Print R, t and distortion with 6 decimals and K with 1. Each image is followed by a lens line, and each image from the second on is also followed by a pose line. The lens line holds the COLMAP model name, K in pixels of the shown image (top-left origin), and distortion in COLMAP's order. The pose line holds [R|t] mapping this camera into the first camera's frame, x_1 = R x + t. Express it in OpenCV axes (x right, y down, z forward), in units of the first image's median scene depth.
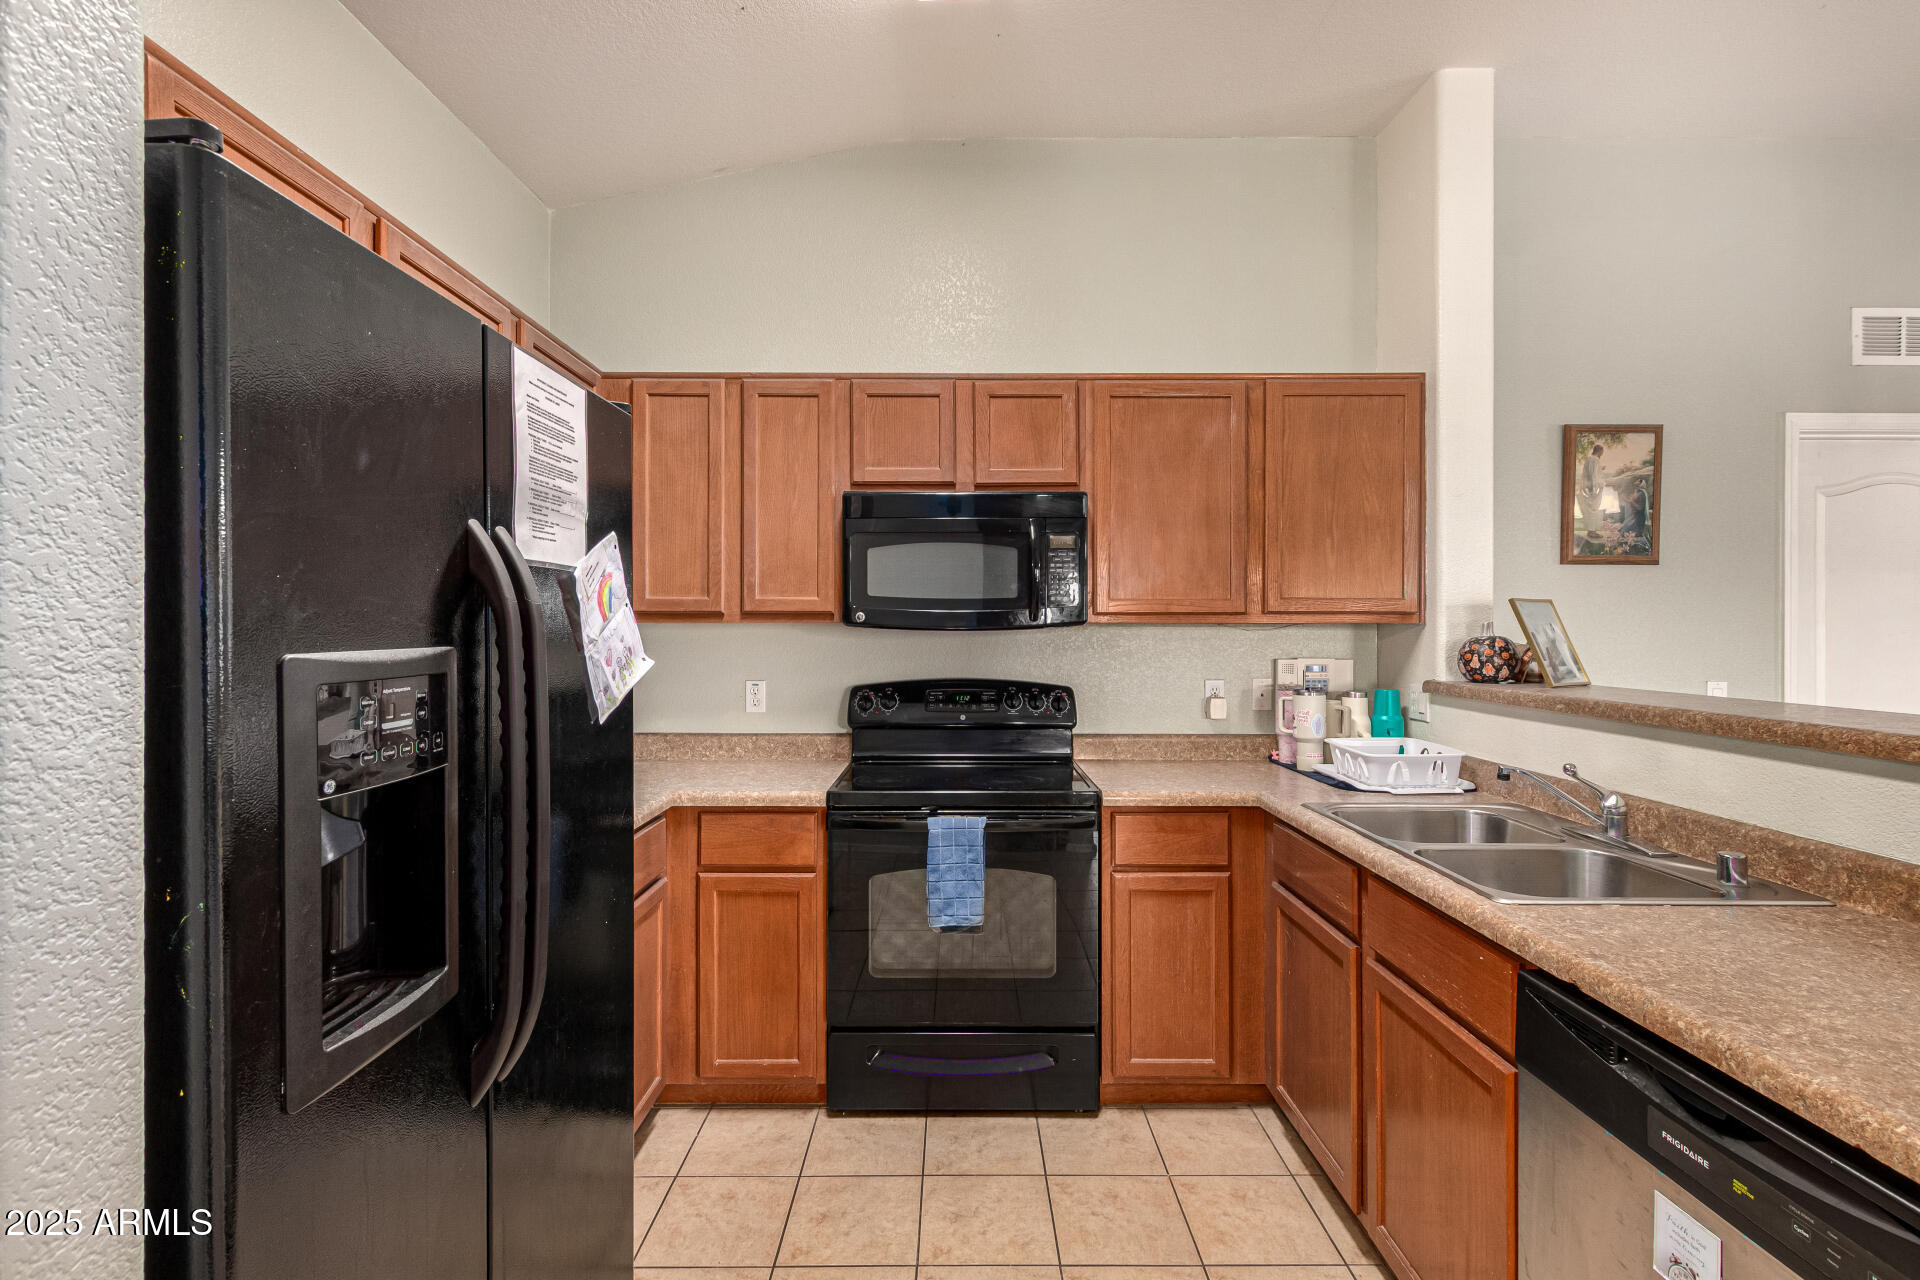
lens RADIAL K [[880.3, 0, 957.8], [0, 880.3, 631.8], [0, 0, 1]] dist [0.011587, -0.005362]
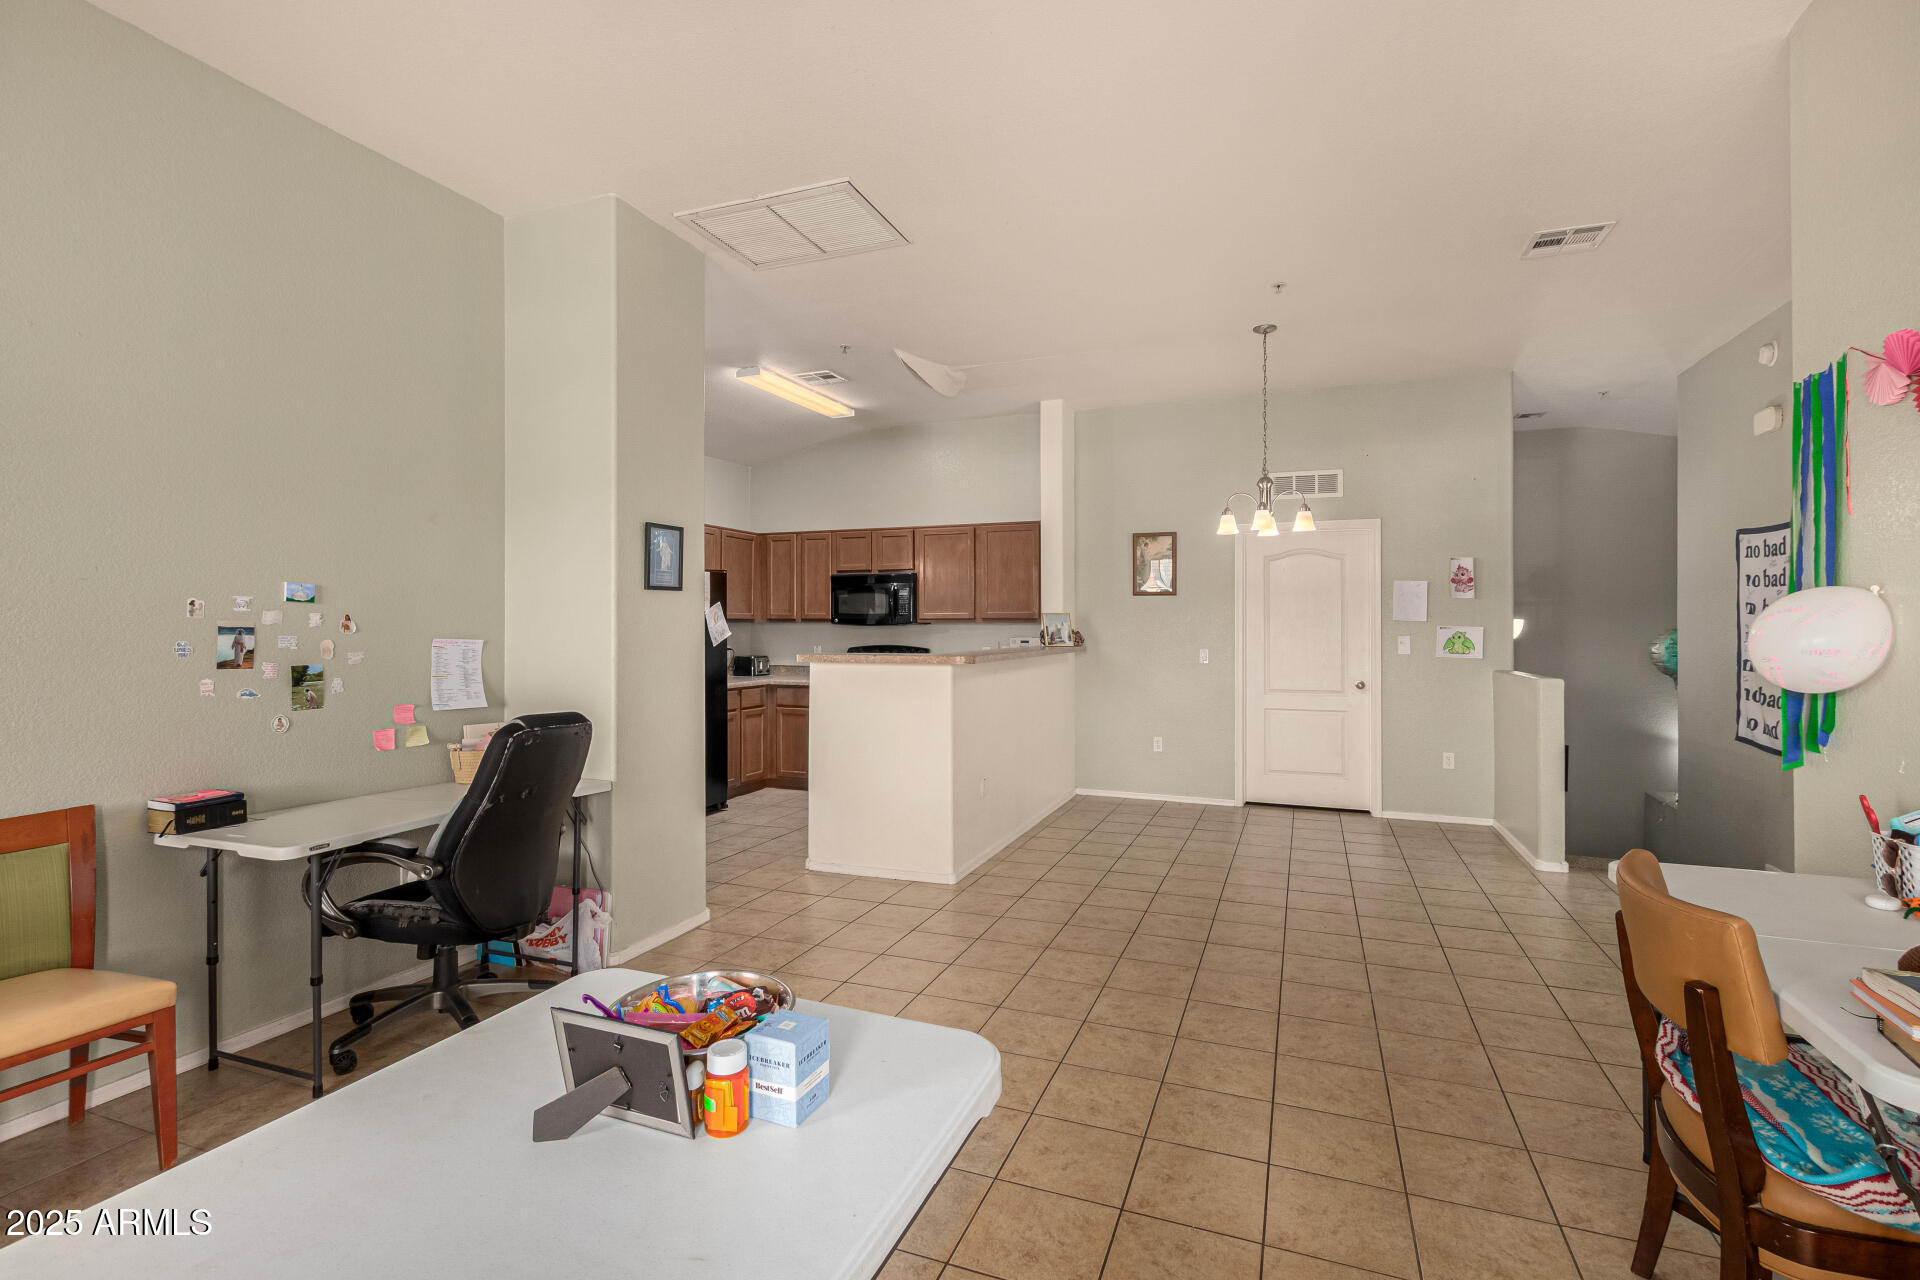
lens RADIAL K [[885.4, 0, 958.5], [0, 885.4, 618.6], [0, 0, 1]] dist [0.006975, 0.000037]
pose [[0.929753, -0.003907, -0.368163, 1.326813], [-0.000653, 0.999925, -0.012262, 0.010730], [0.368184, 0.011641, 0.929680, -1.498173]]
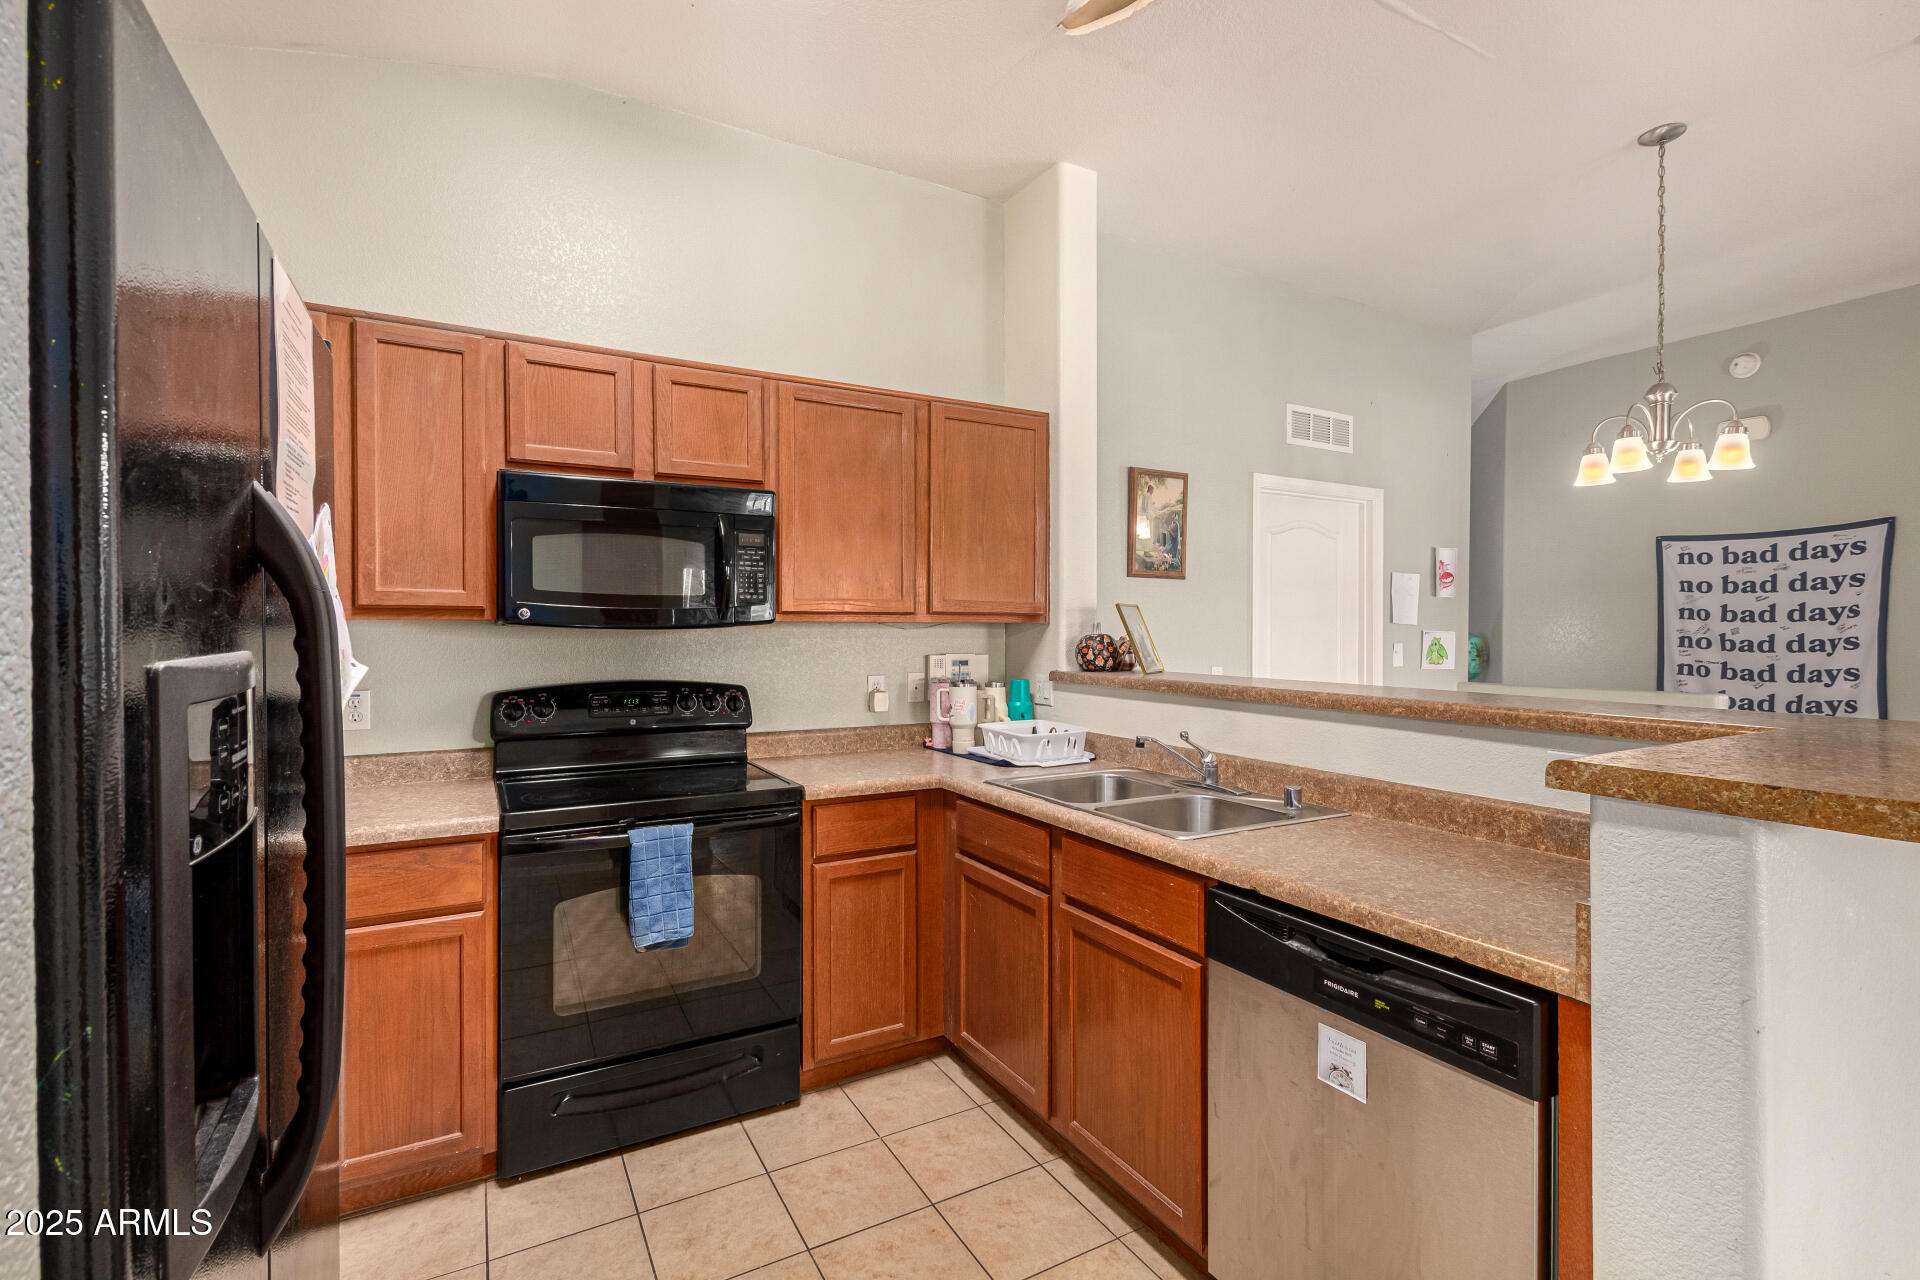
lens RADIAL K [[877.2, 0, 964.2], [0, 877.2, 637.8], [0, 0, 1]] dist [0.008826, 0.000153]
pose [[0.872140, -0.004318, 0.489237, -0.165845], [0.000222, 0.999964, 0.008430, 0.000036], [-0.489256, -0.007244, 0.872110, 0.021380]]
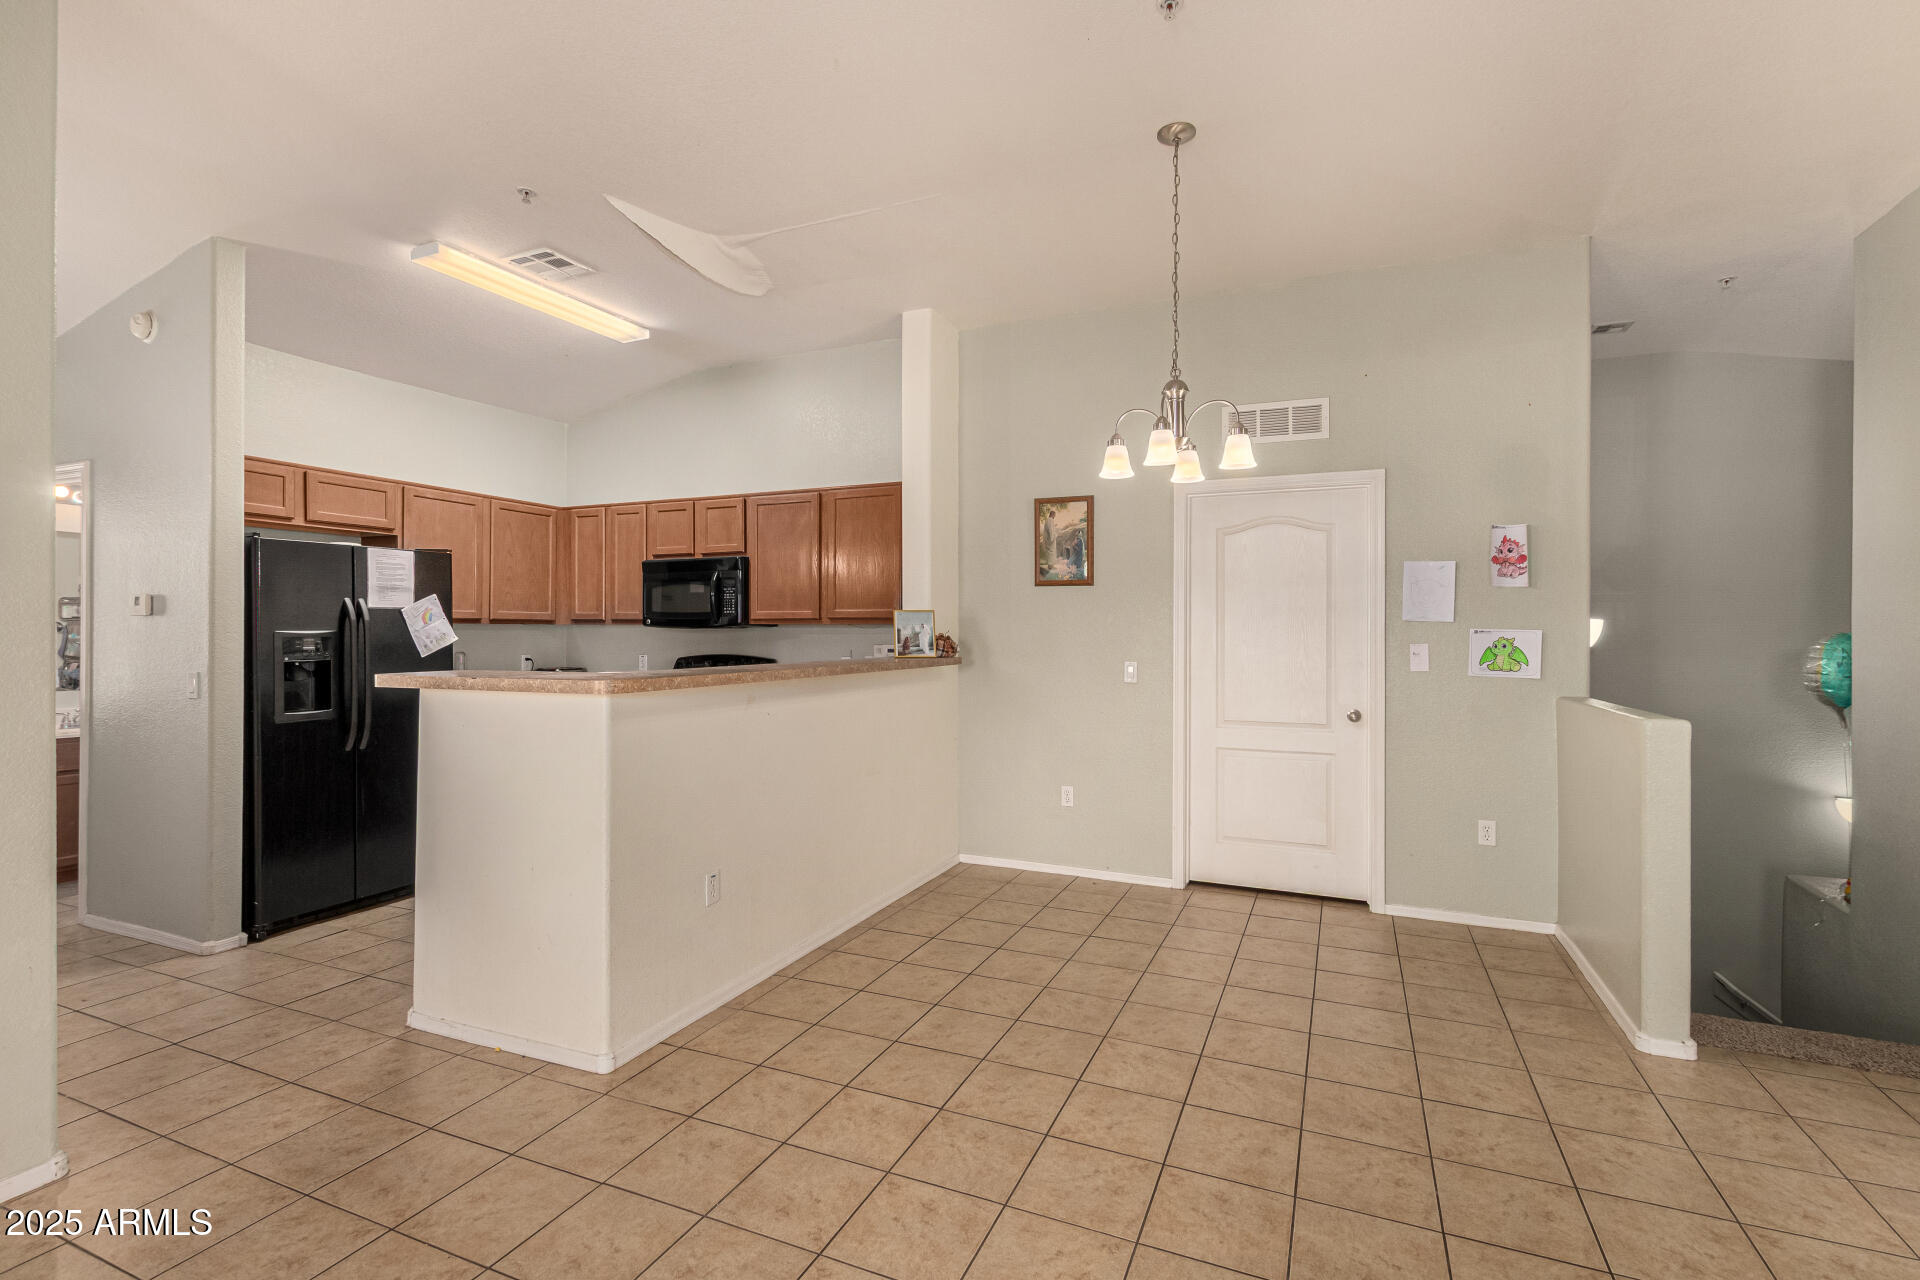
lens RADIAL K [[880.3, 0, 957.8], [0, 880.3, 631.8], [0, 0, 1]] dist [0.011587, -0.005362]
pose [[0.914118, 0.000527, -0.405447, 1.450029], [-0.001684, 0.999995, -0.002497, 0.011167], [0.405444, 0.002966, 0.914115, -0.607194]]
